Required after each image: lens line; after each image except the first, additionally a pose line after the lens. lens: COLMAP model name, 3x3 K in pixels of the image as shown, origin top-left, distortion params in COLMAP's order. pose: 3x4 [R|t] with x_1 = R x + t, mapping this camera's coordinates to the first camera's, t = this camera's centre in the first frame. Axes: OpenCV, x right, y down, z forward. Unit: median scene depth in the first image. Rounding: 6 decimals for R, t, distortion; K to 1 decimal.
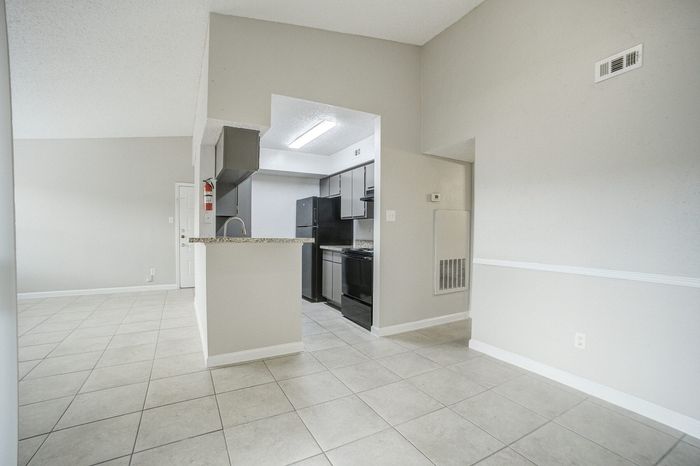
lens RADIAL K [[307.2, 0, 350.1], [0, 307.2, 233.2], [0, 0, 1]] dist [-0.012750, -0.000047]
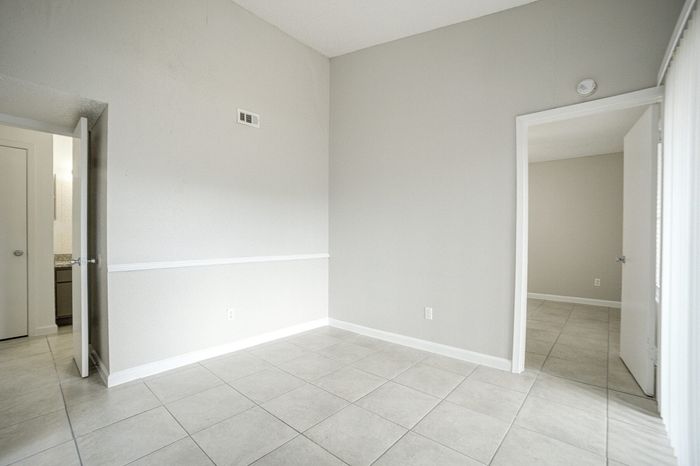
lens RADIAL K [[307.2, 0, 350.9], [0, 307.2, 235.7], [0, 0, 1]] dist [-0.012750, -0.000047]
pose [[-0.293367, -0.013470, 0.955905, -0.650387], [-0.000811, 0.999904, 0.013841, -0.004195], [-0.956000, 0.003286, -0.293350, 0.888763]]
